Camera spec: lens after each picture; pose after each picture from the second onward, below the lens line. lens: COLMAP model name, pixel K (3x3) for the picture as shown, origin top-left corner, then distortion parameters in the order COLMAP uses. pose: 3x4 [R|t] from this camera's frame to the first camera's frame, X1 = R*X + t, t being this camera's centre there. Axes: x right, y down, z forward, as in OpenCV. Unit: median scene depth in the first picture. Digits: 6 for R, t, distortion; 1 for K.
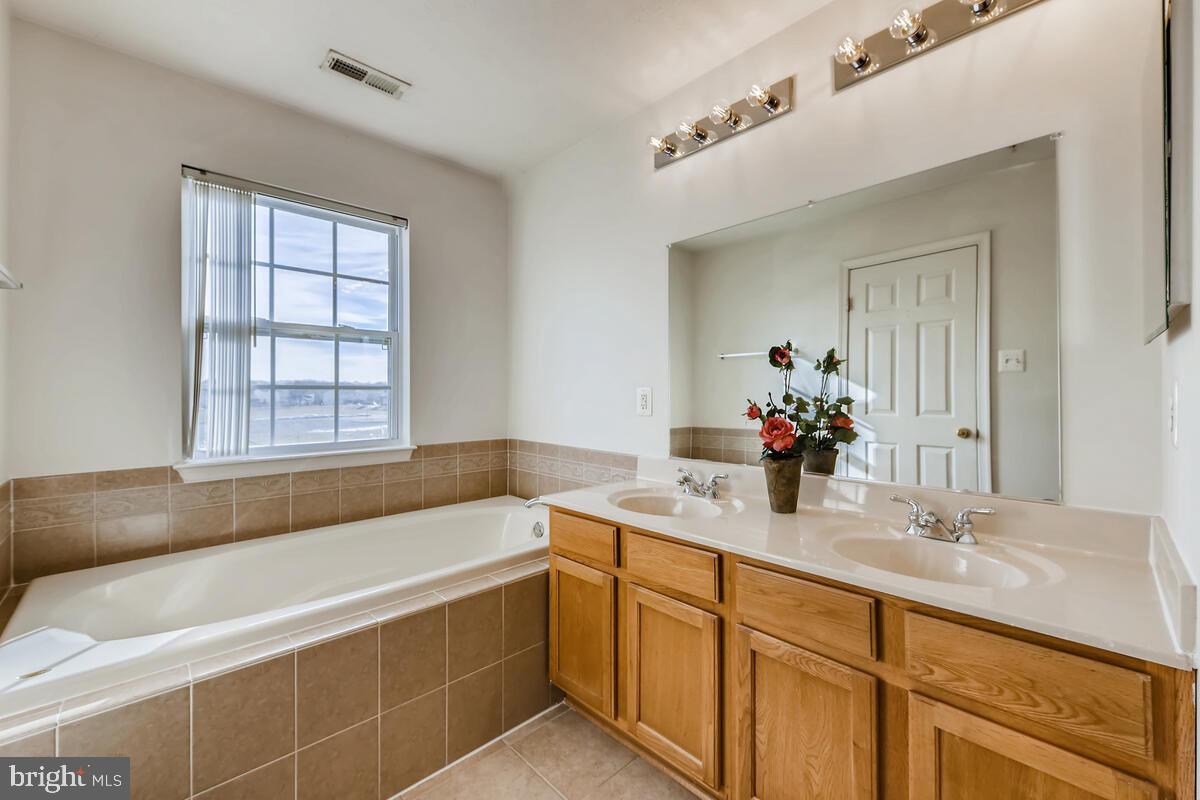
lens RADIAL K [[490.9, 0, 610.1], [0, 490.9, 395.5], [0, 0, 1]] dist [0.015201, -0.006135]
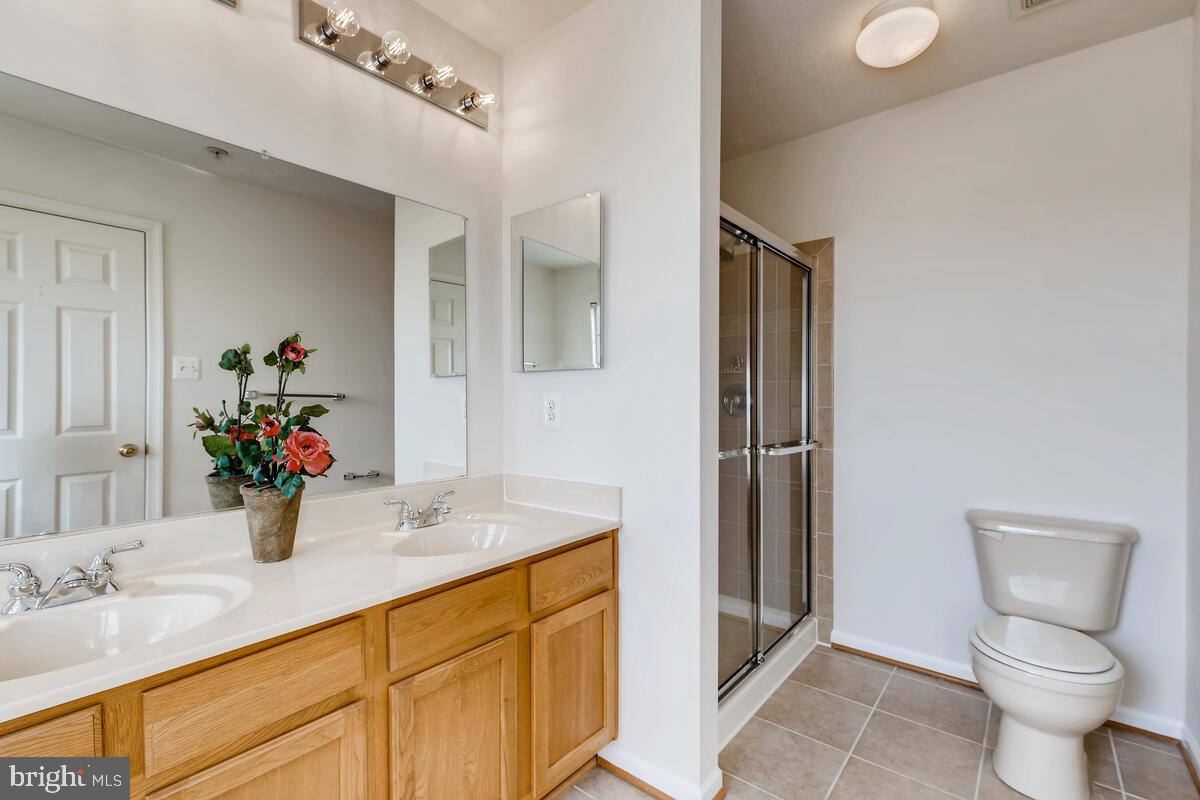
lens RADIAL K [[515.2, 0, 600.0], [0, 515.2, 400.0], [0, 0, 1]] dist [0.010620, -0.000028]
pose [[-0.114007, 0.007527, 0.993451, -0.573894], [0.003881, 0.999967, -0.007131, 0.001341], [-0.993472, 0.003043, -0.114032, 0.694497]]
